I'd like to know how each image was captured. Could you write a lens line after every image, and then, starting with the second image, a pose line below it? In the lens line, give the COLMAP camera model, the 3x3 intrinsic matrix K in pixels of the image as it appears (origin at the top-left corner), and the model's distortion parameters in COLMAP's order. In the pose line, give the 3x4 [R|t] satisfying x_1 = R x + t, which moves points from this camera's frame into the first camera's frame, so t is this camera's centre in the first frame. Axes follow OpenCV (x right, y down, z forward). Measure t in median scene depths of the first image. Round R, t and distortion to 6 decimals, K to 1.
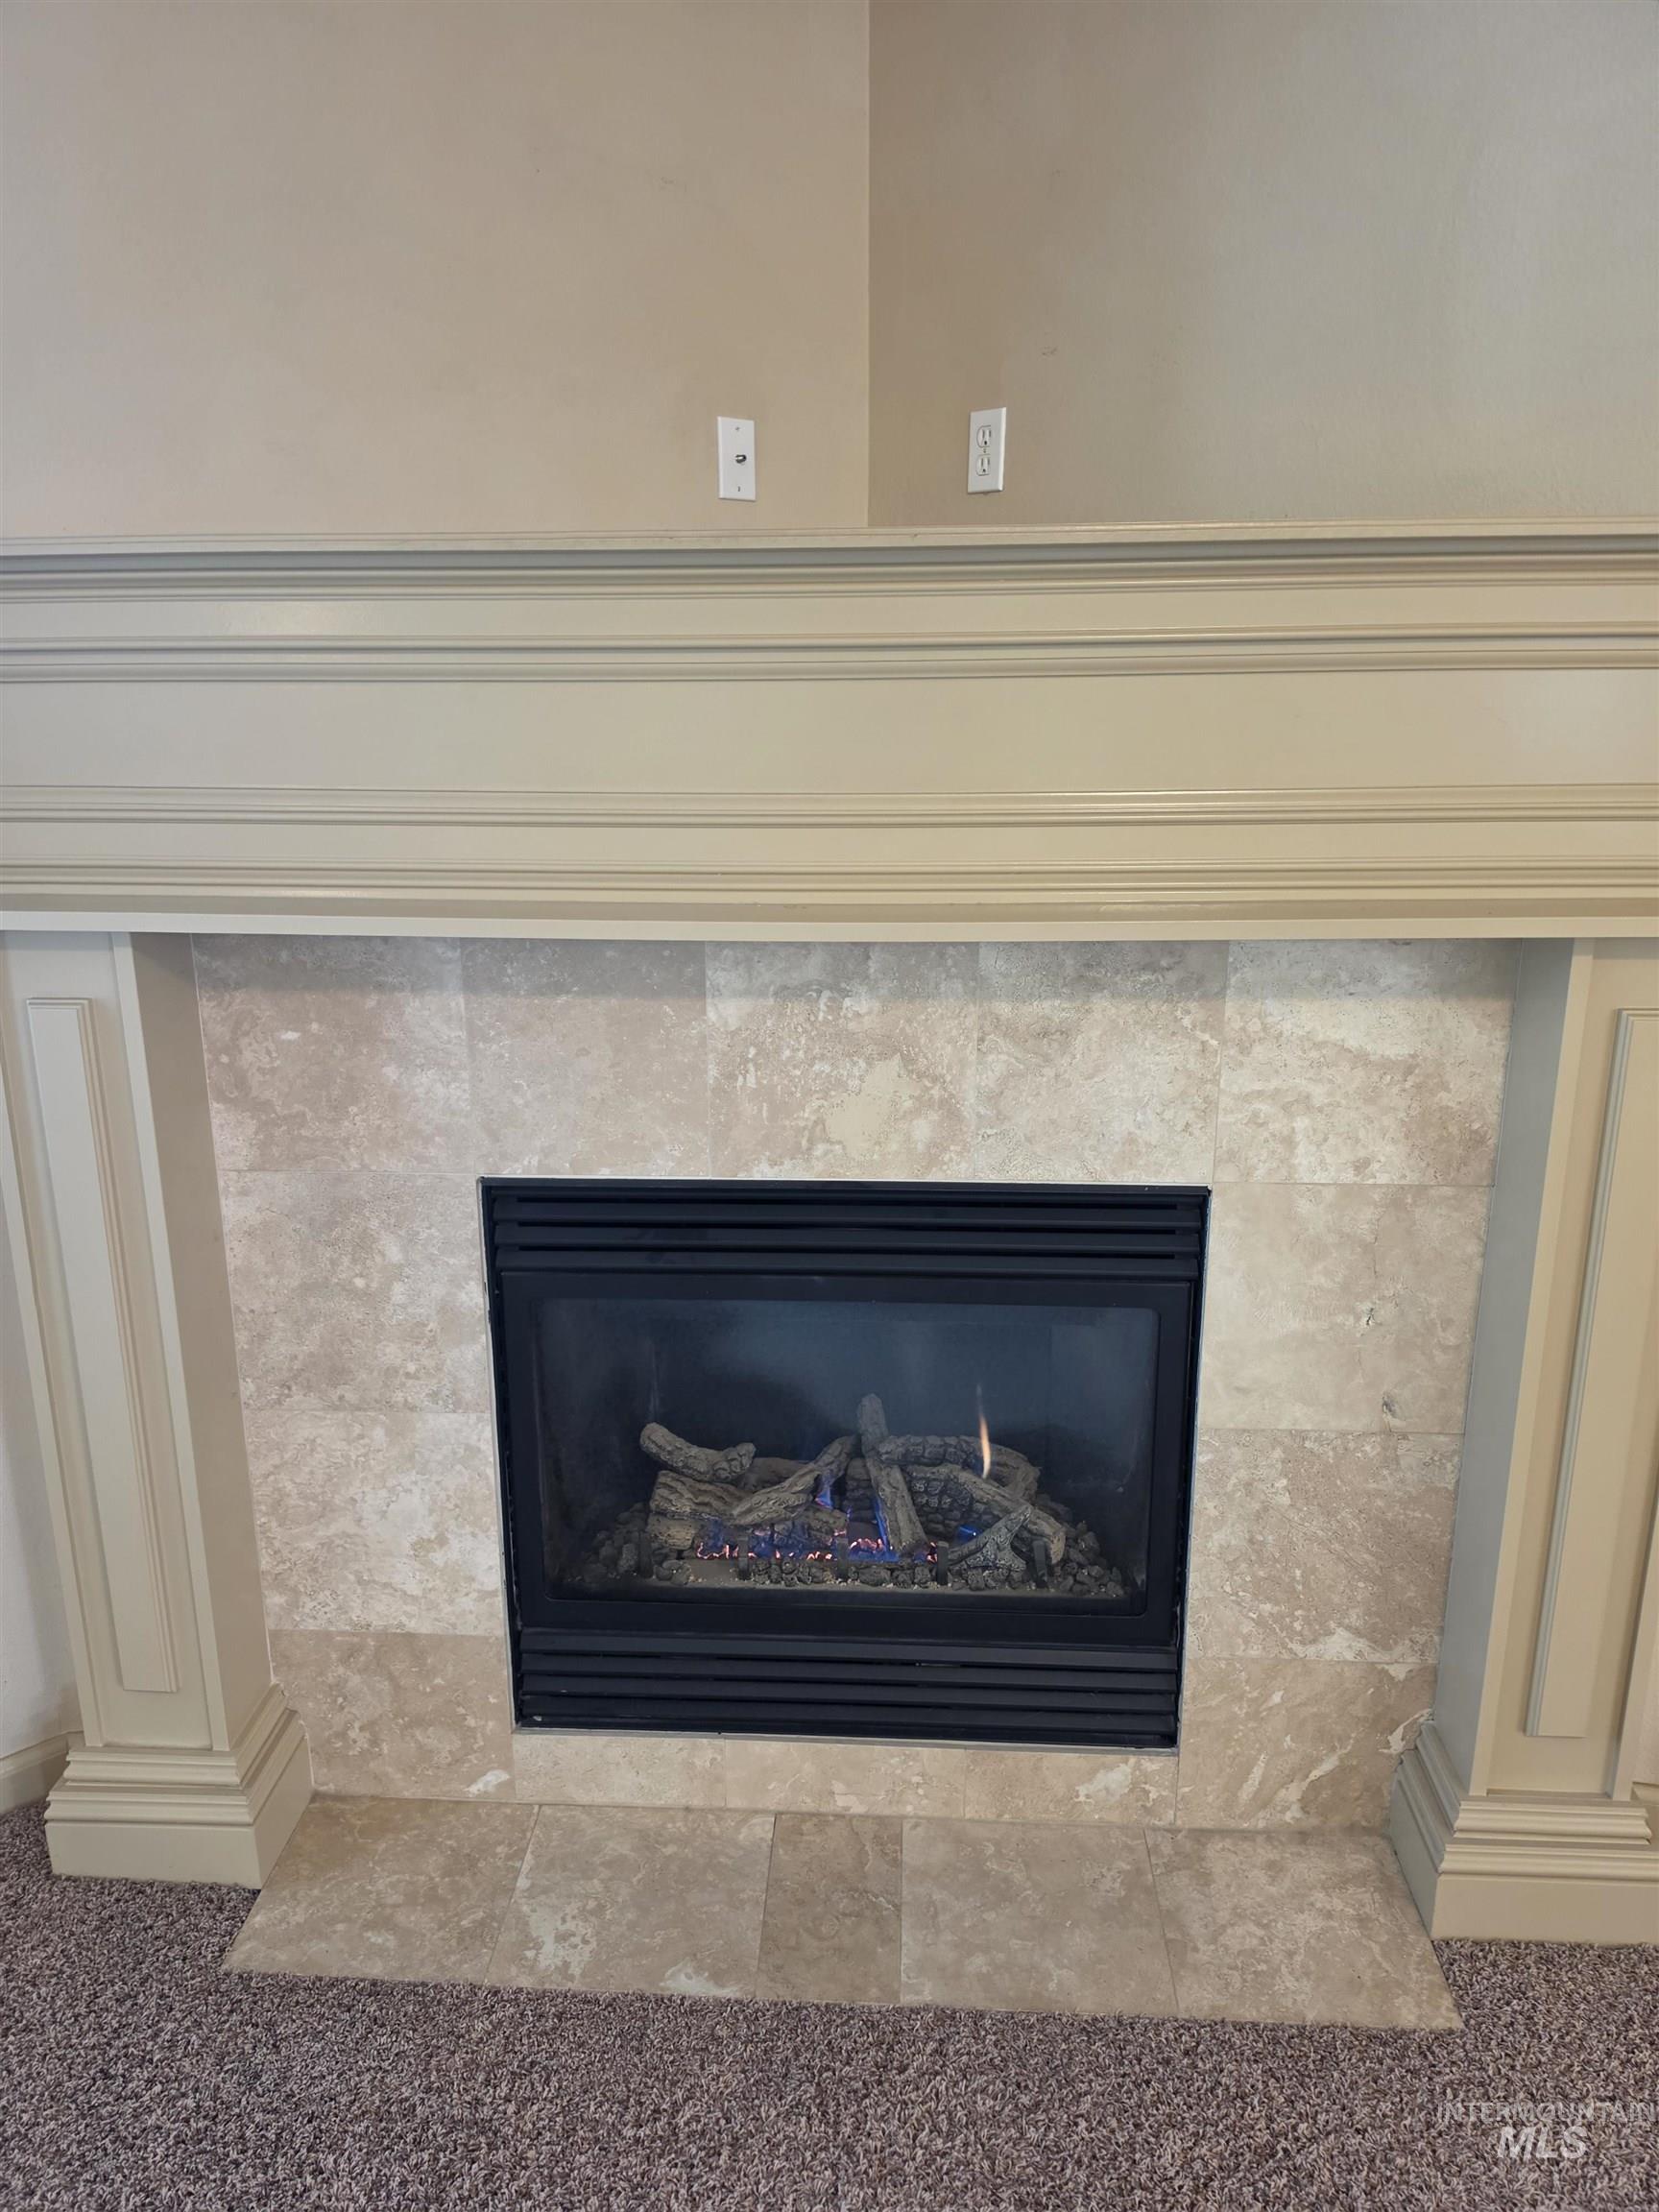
lens RADIAL K [[1518.6, 0, 798.9], [0, 1518.6, 1074.0], [0, 0, 1]] dist [0.054178, -0.066375]
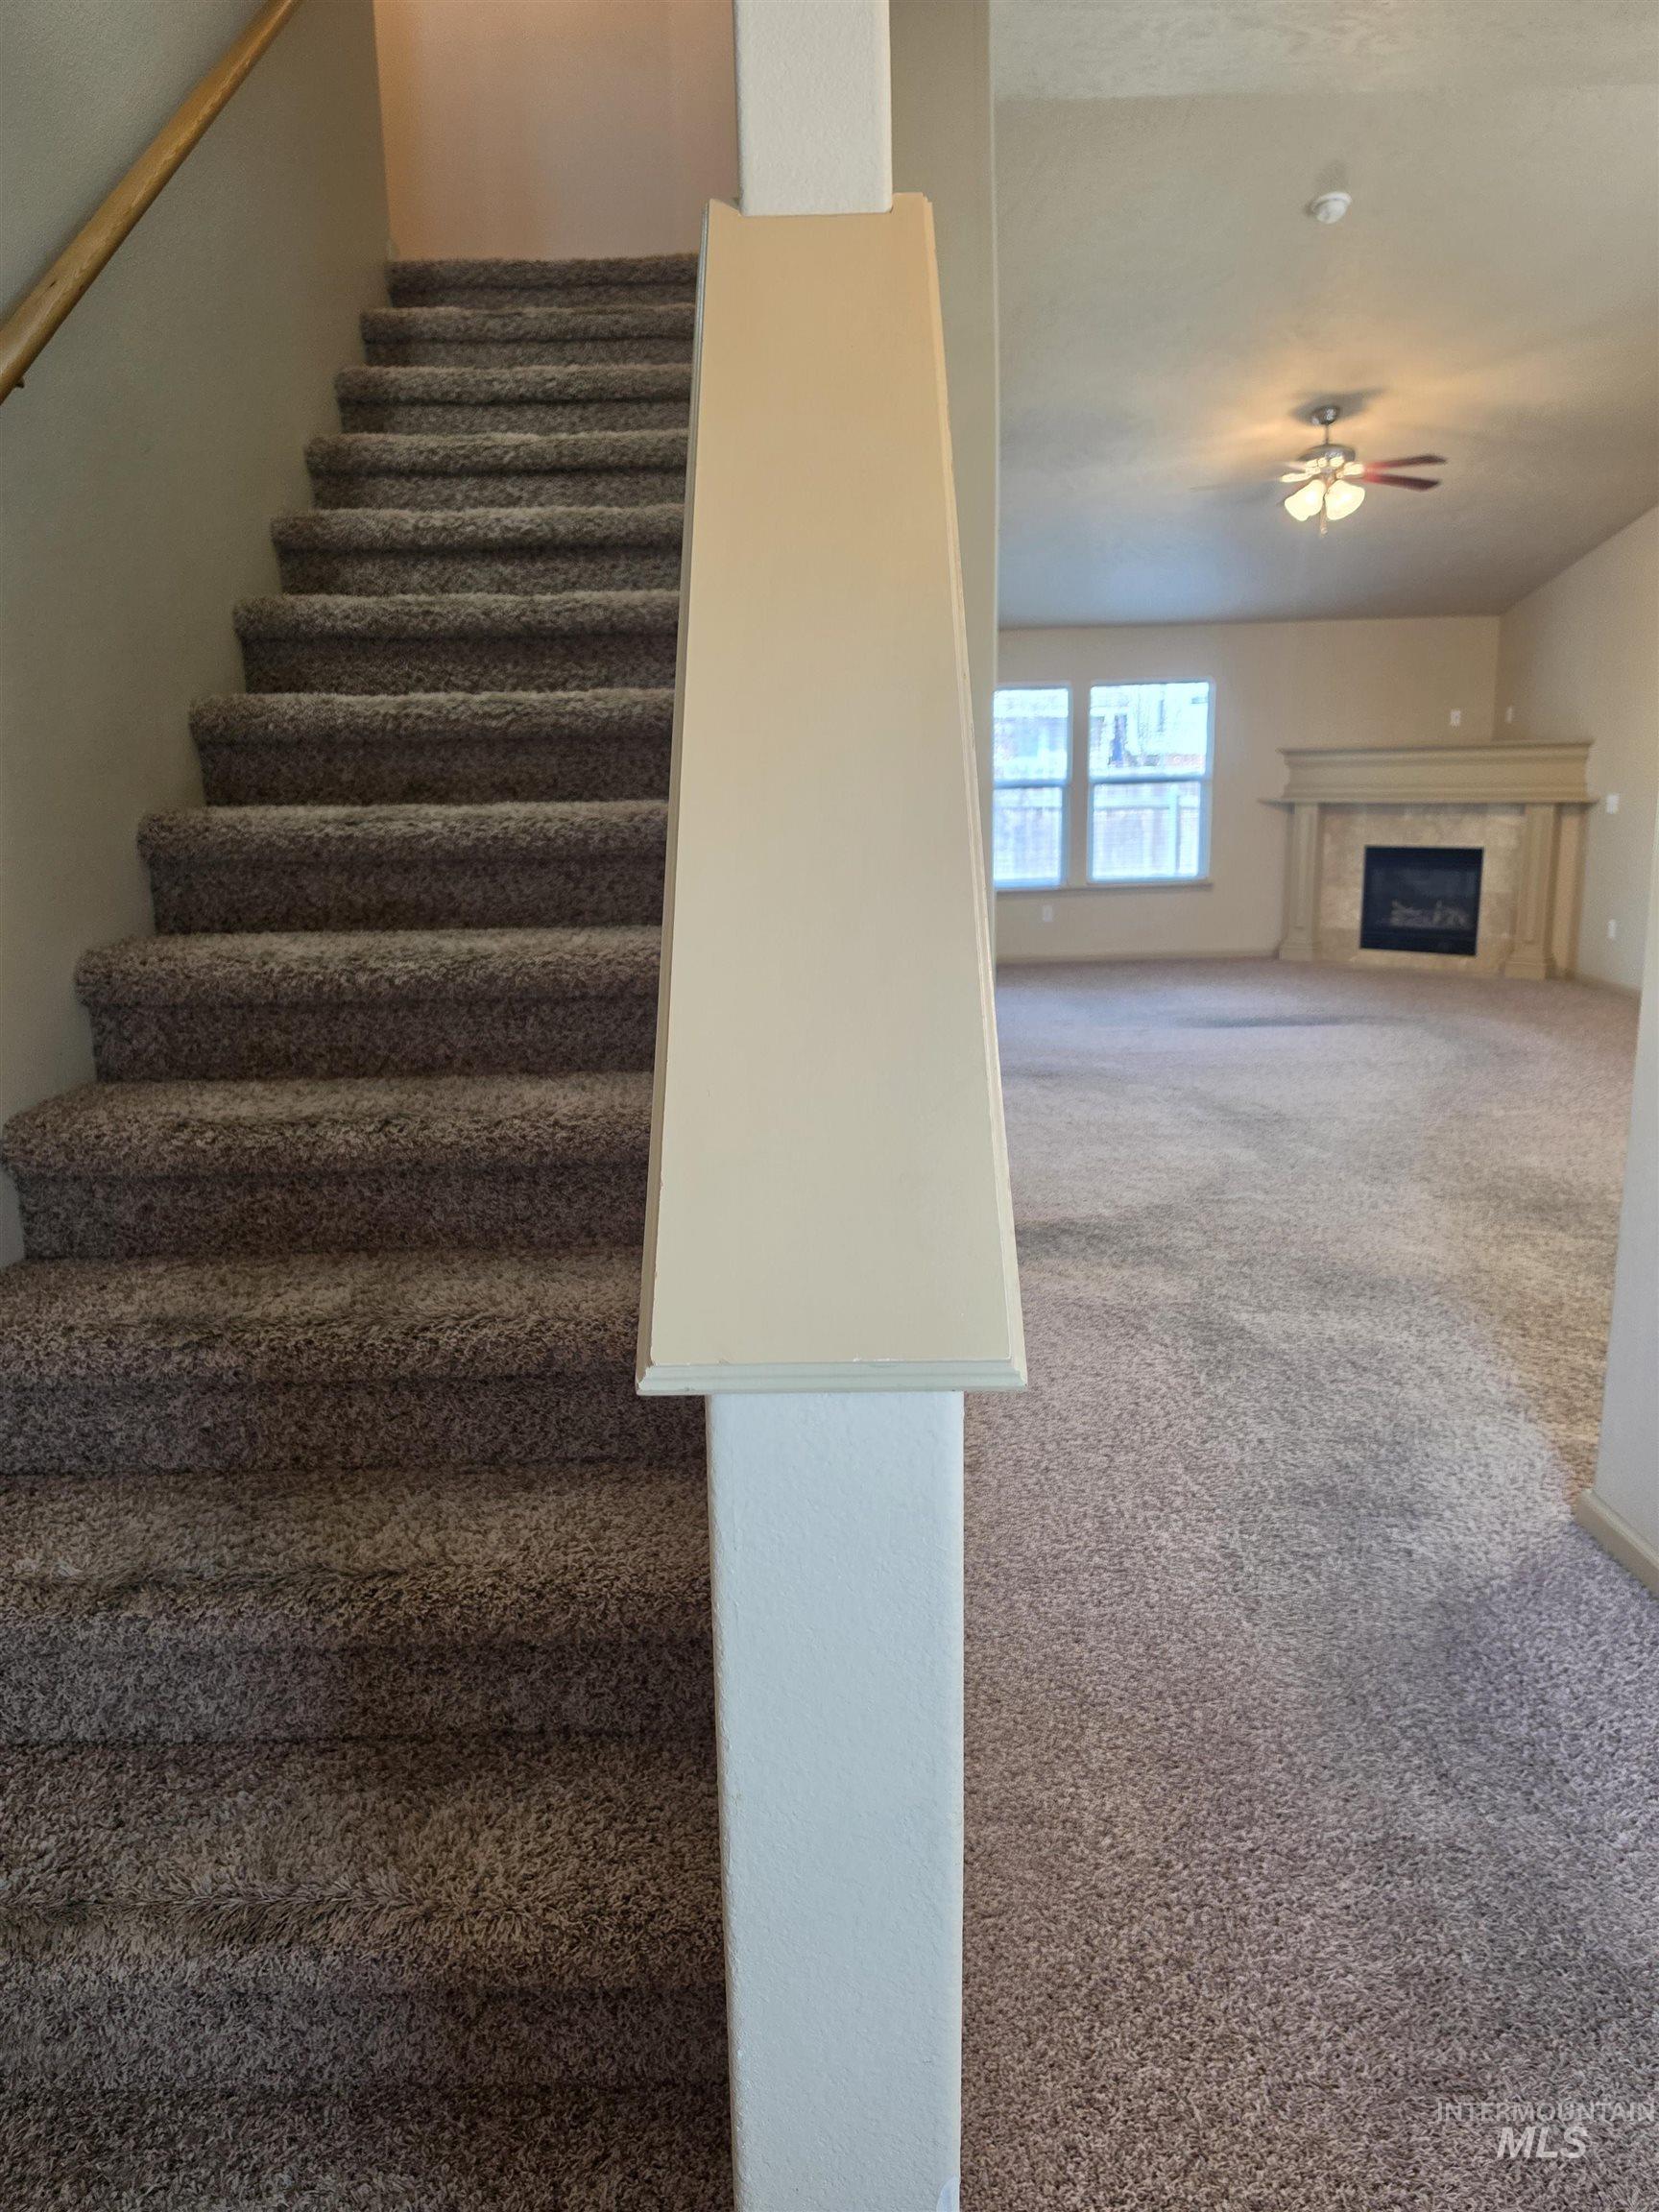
lens RADIAL K [[1518.6, 0, 819.3], [0, 1518.6, 1106.4], [0, 0, 1]] dist [0.054178, -0.066375]
pose [[0.750170, 0.138216, -0.646638, 2.228091], [-0.150260, 0.987959, 0.036855, 1.186414], [0.643946, 0.069516, 0.761906, -4.947326]]
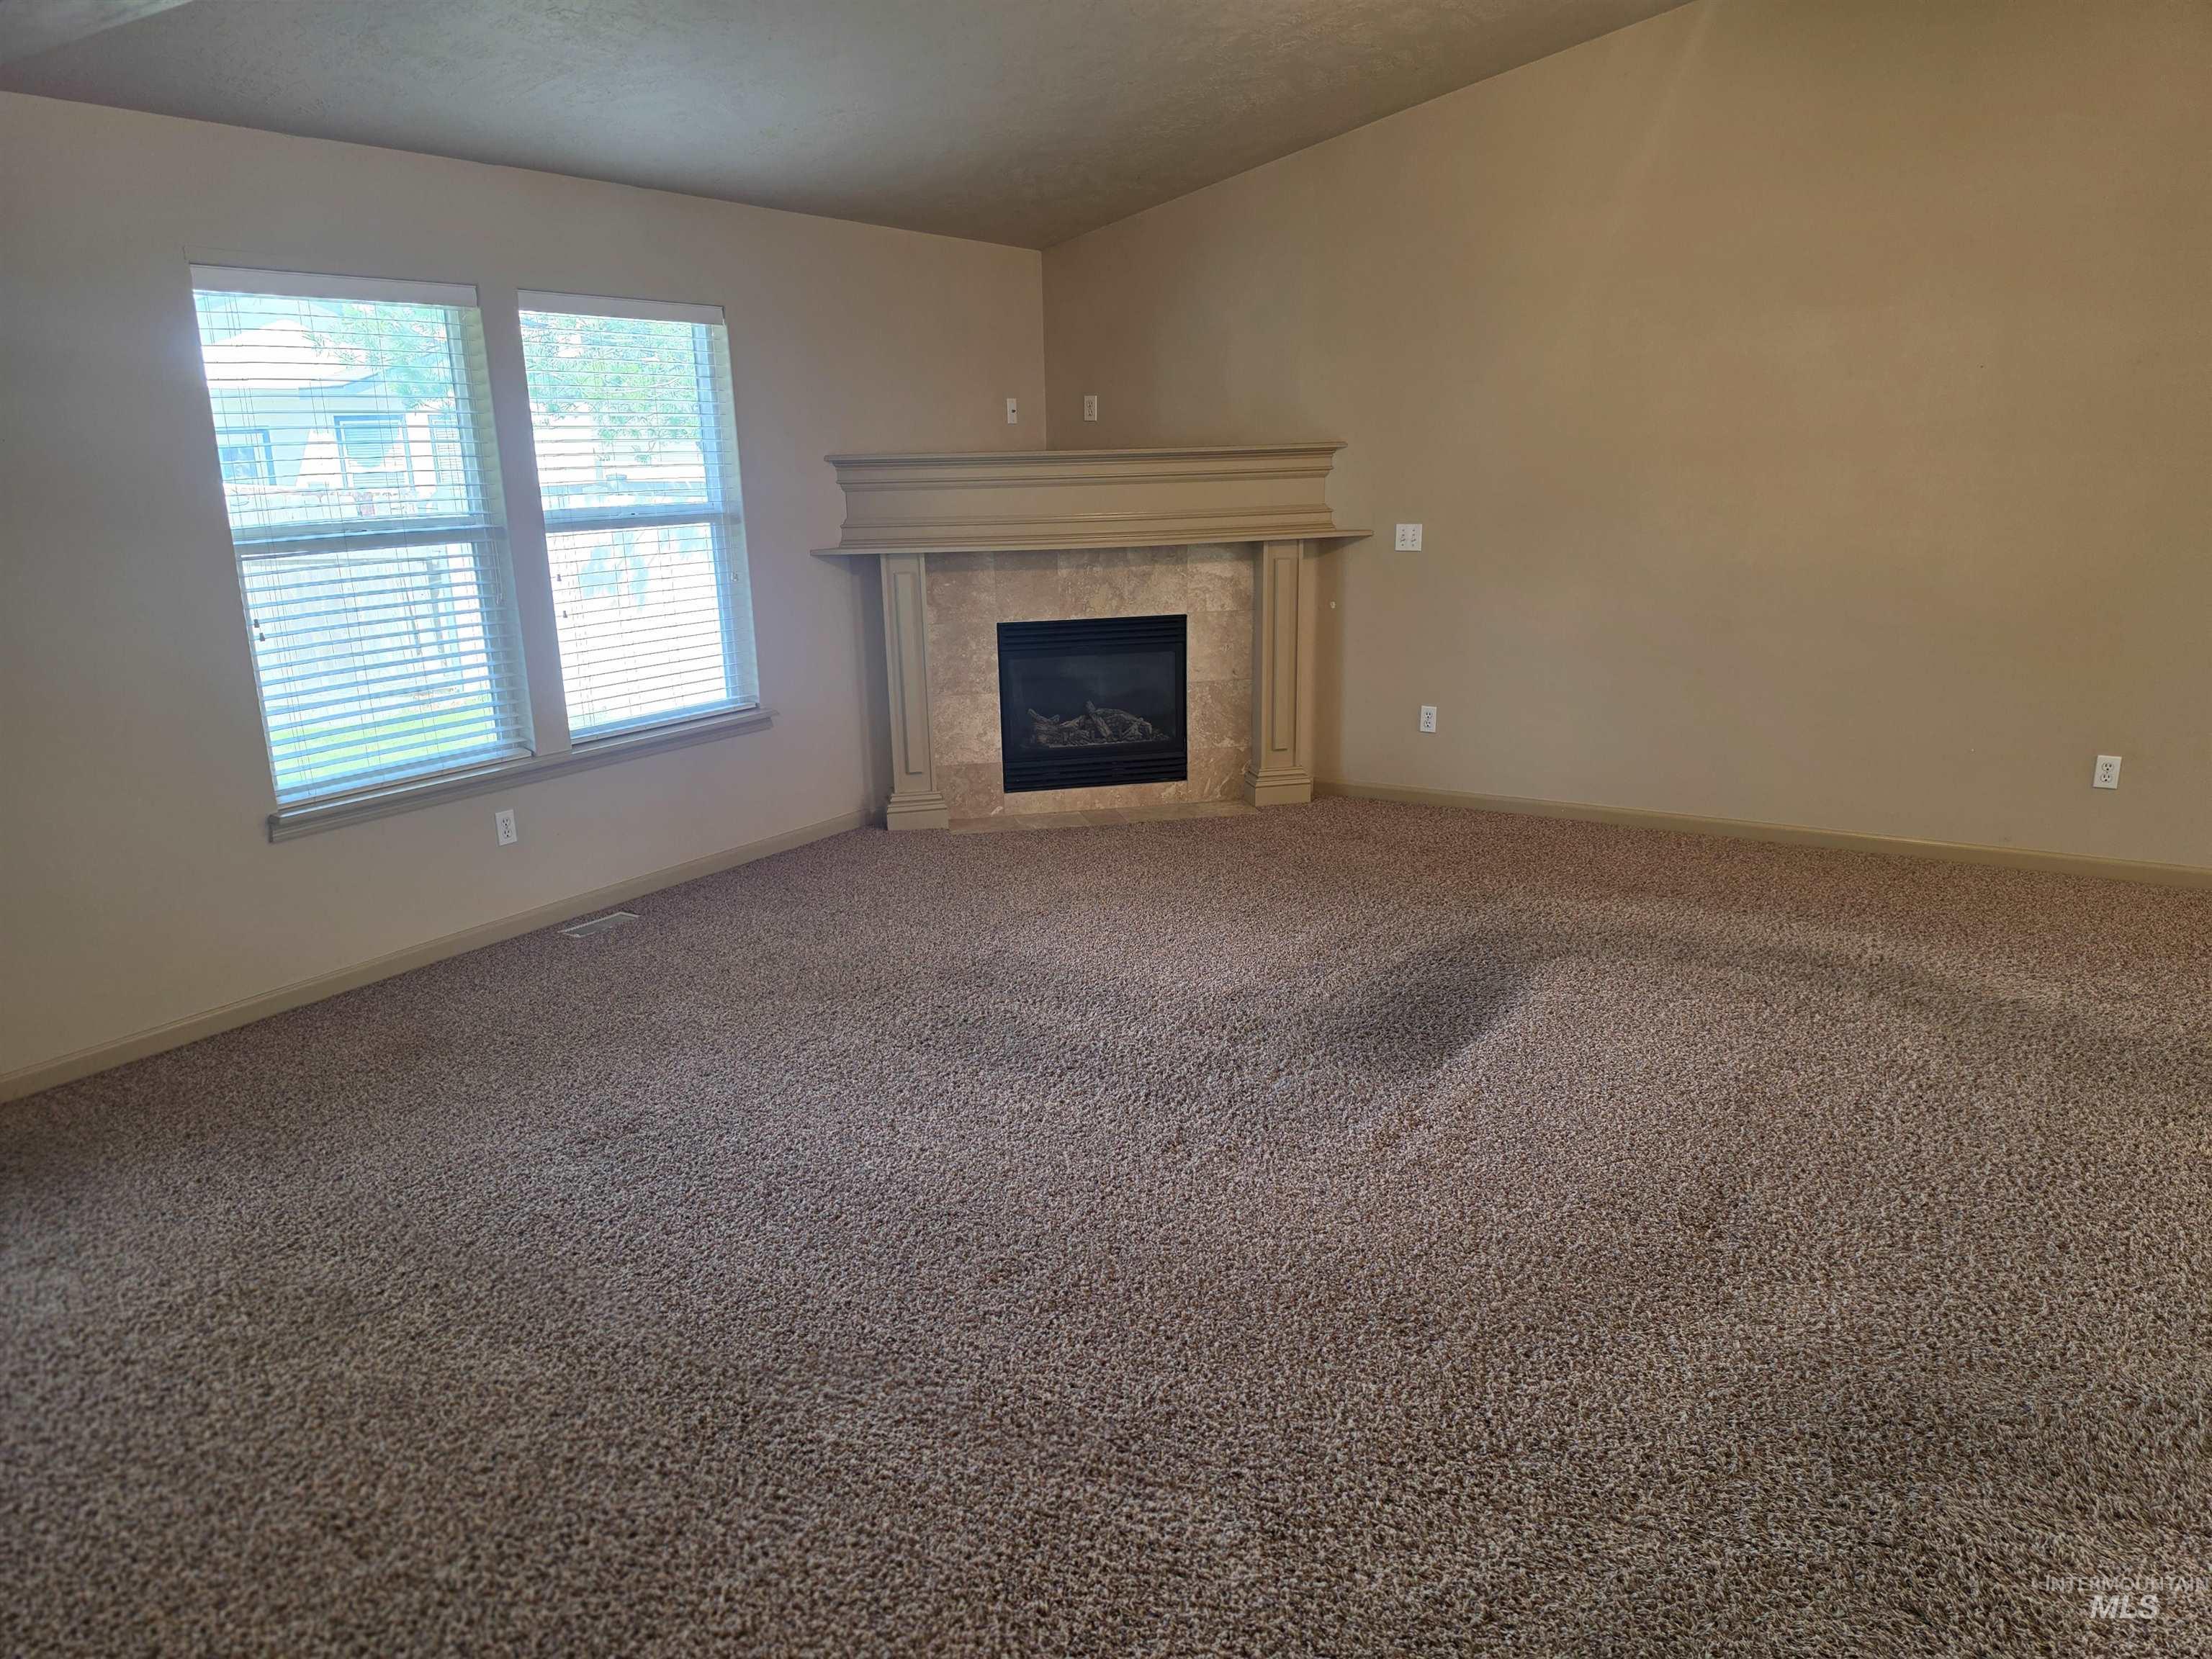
lens RADIAL K [[1518.6, 0, 1084.2], [0, 1518.6, 882.7], [0, 0, 1]] dist [0.054178, -0.066375]
pose [[0.961918, -0.086576, 0.259263, -0.988696], [0.082919, 0.996242, 0.025032, 0.602509], [-0.260456, -0.002581, 0.965482, -2.531367]]
